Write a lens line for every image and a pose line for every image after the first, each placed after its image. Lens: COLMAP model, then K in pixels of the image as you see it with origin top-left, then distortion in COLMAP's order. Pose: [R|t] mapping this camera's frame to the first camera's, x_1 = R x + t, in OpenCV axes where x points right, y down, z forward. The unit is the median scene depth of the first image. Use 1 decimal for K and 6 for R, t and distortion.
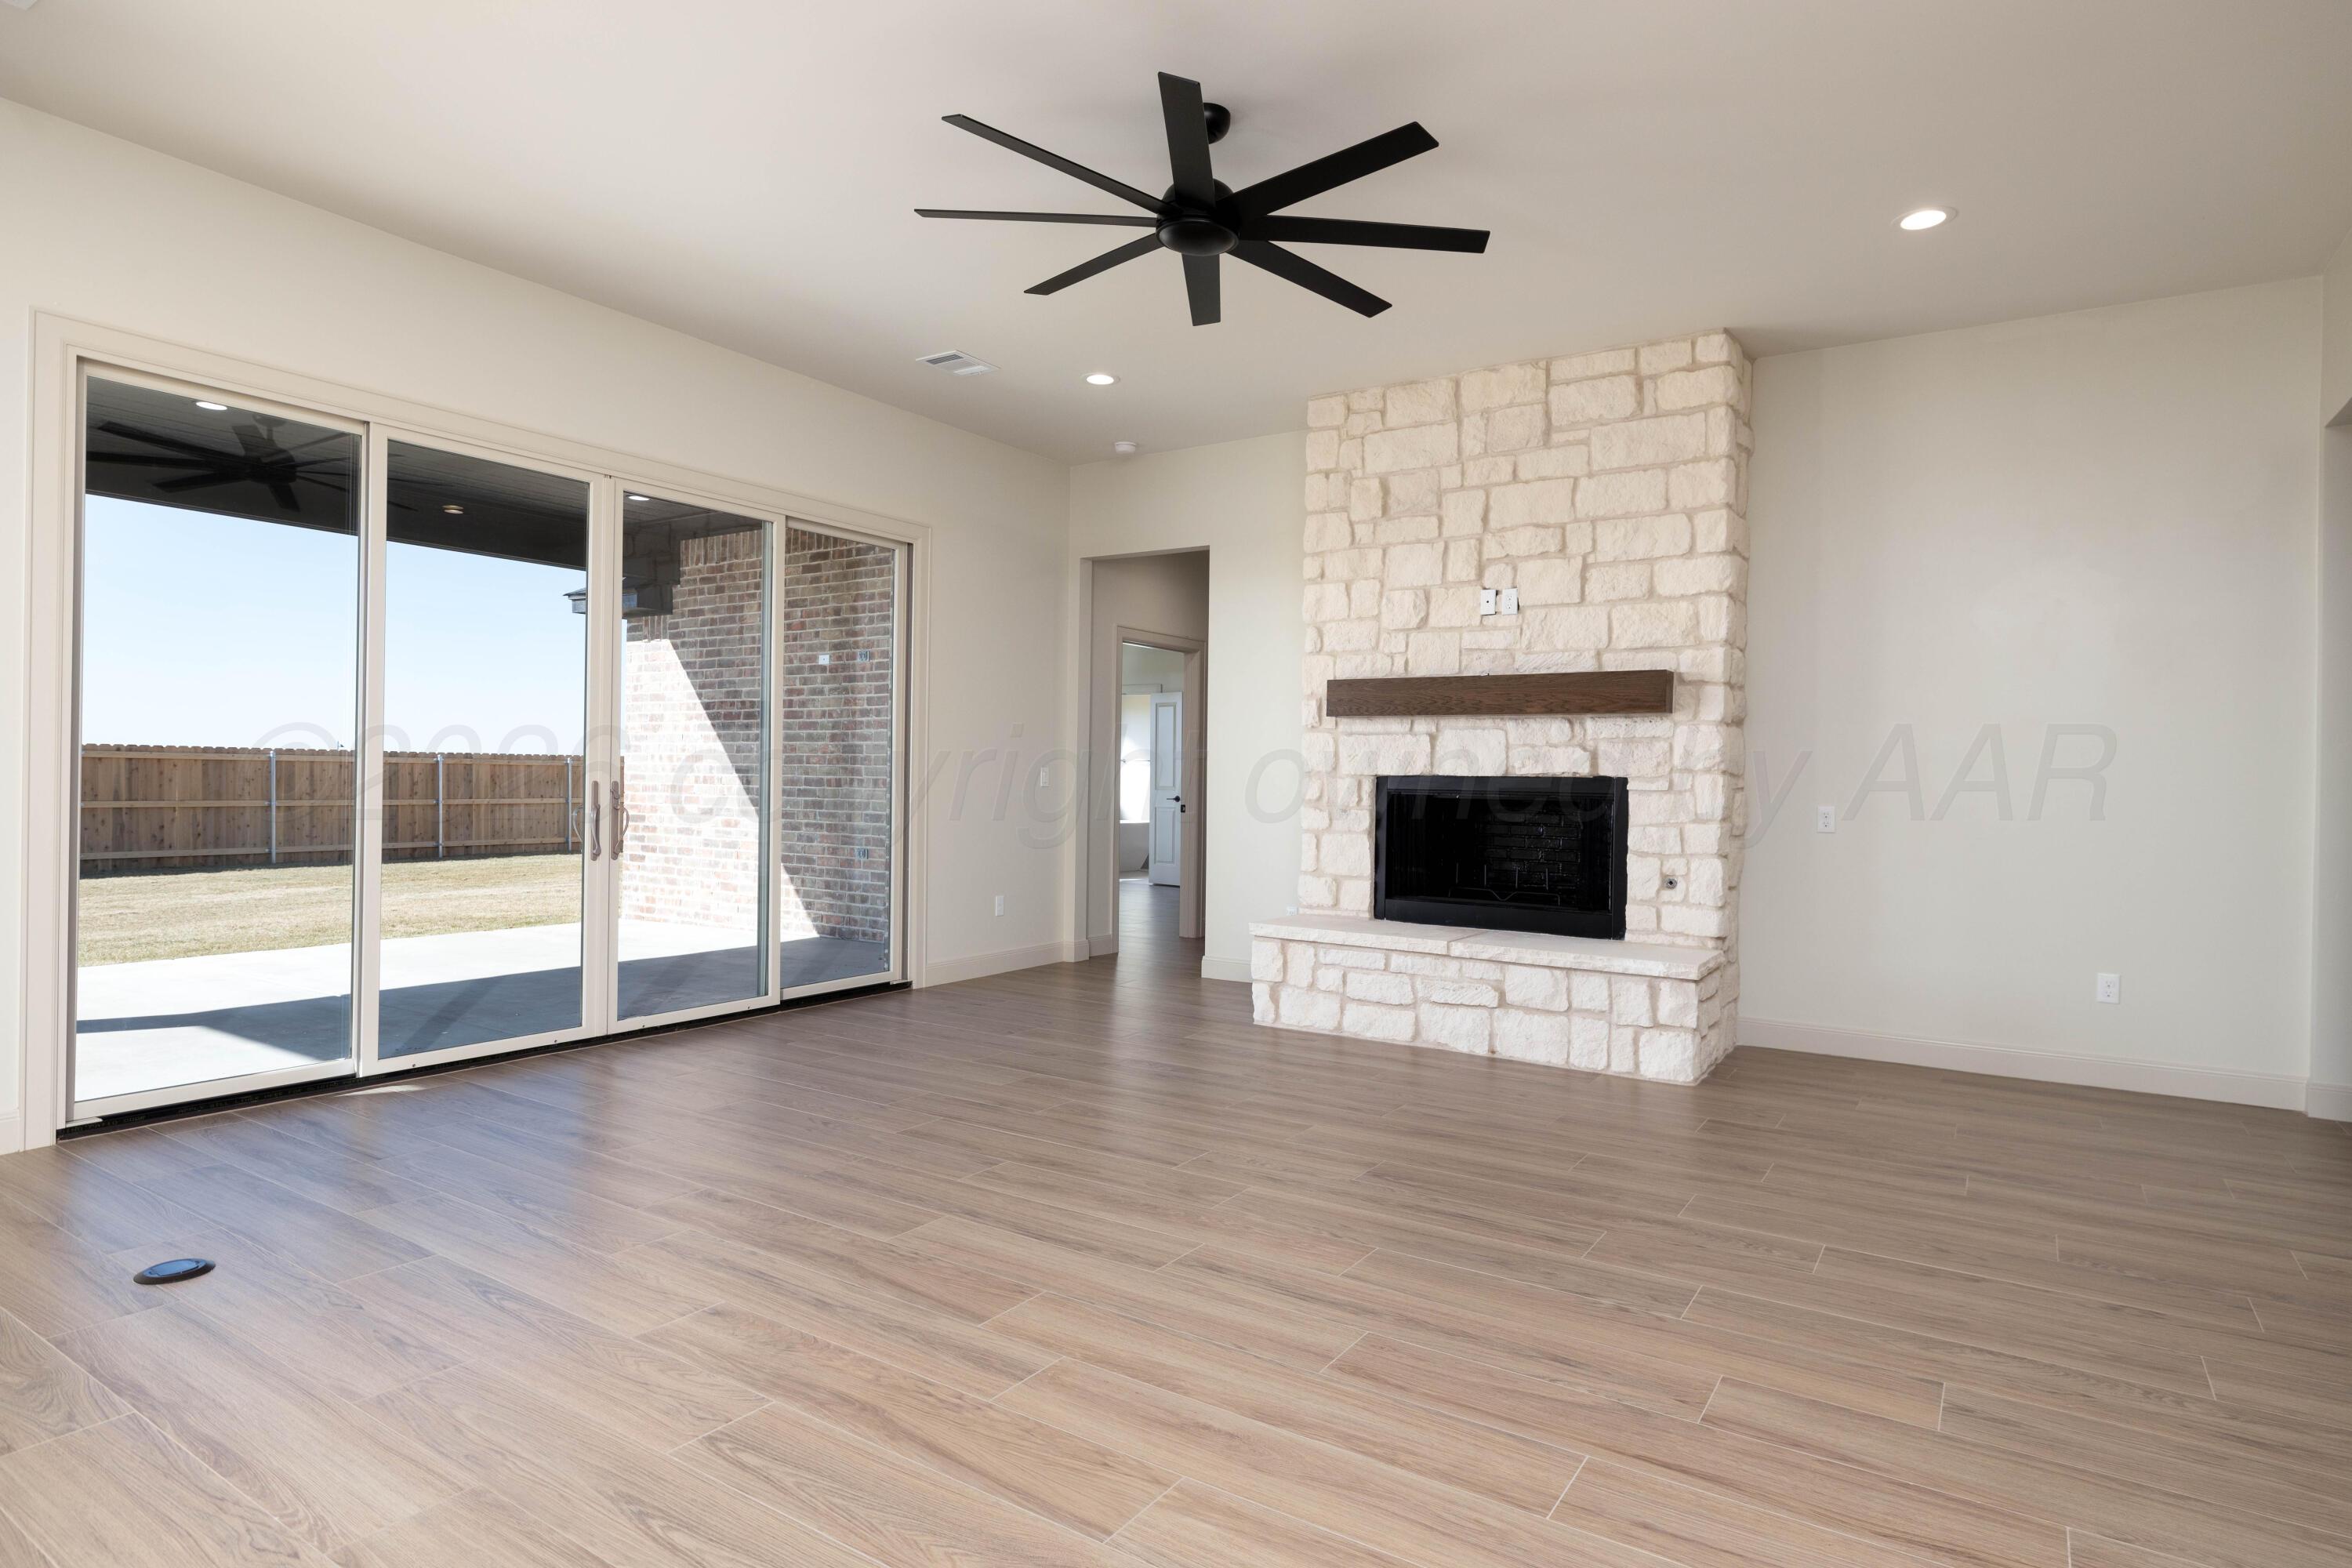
lens RADIAL K [[1277.4, 0, 1176.0], [0, 1277.4, 780.0], [0, 0, 1]] dist [-0.000222, -0.000058]
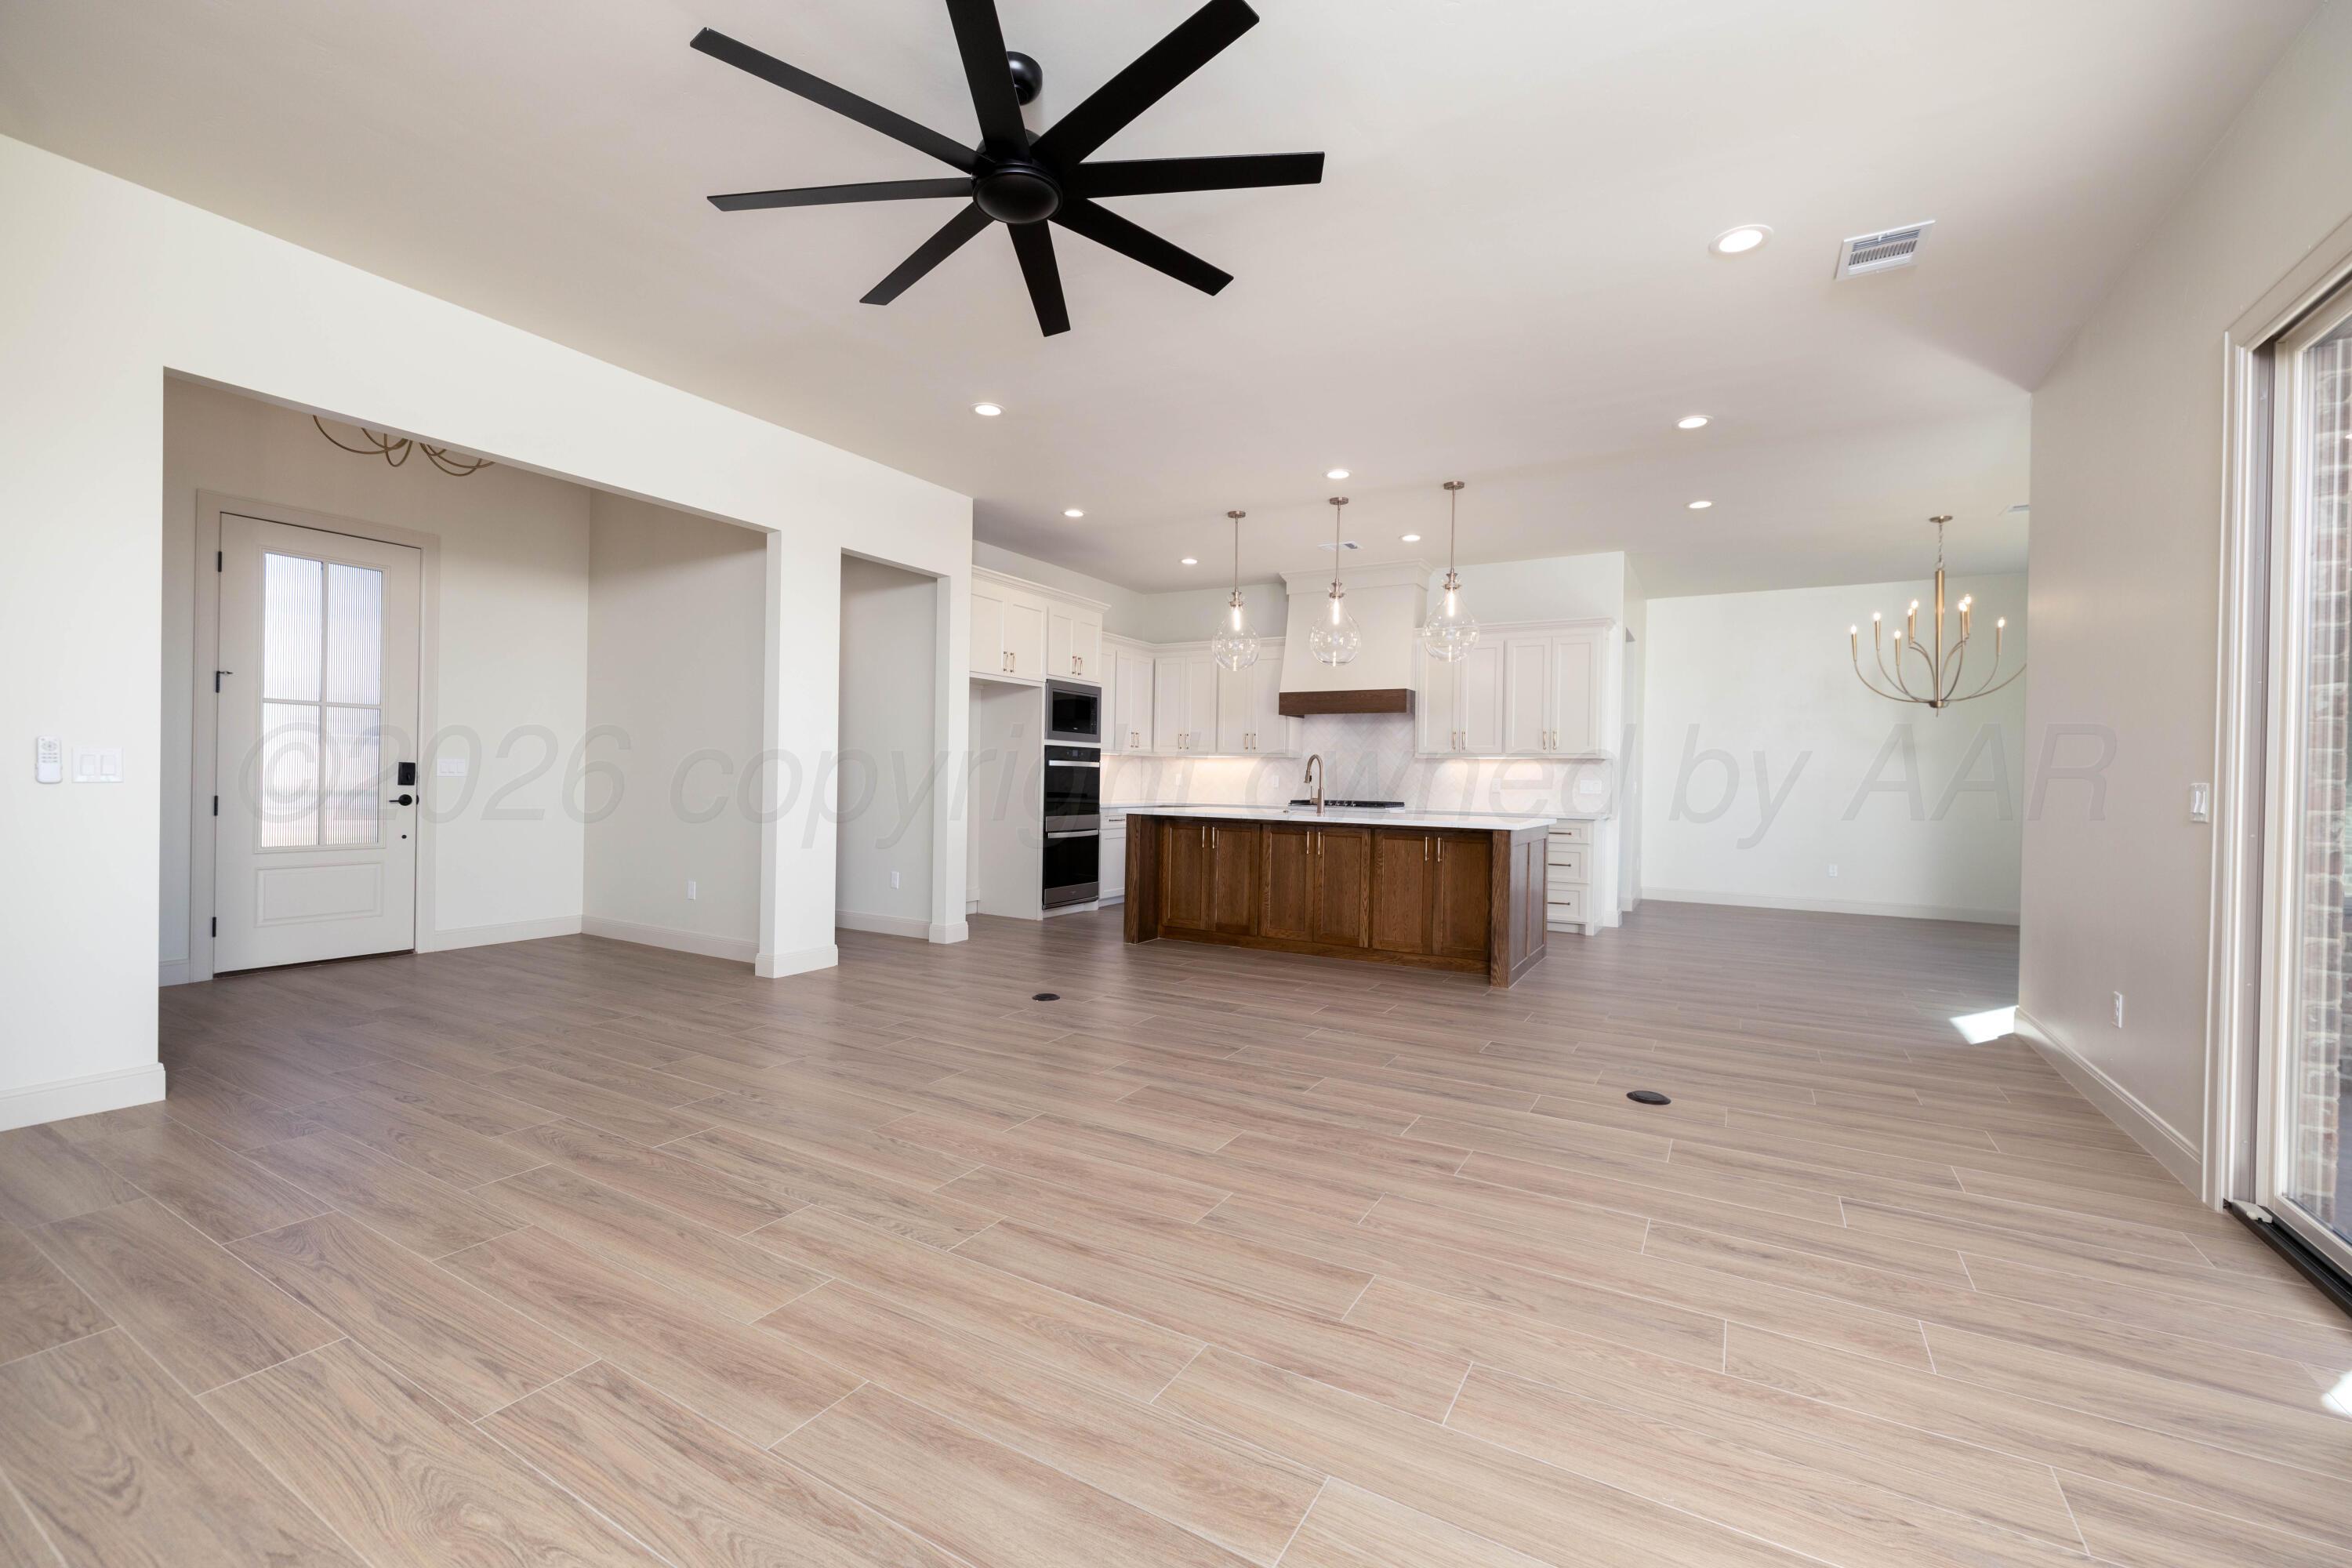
lens RADIAL K [[979.9, 0, 1172.8], [0, 979.9, 783.3], [0, 0, 1]] dist [-0.003522, 0.000263]
pose [[-0.997934, -0.033935, -0.054556, -0.079912], [-0.034495, 0.999361, 0.009357, -0.007429], [0.054203, 0.011220, -0.998467, 1.897634]]
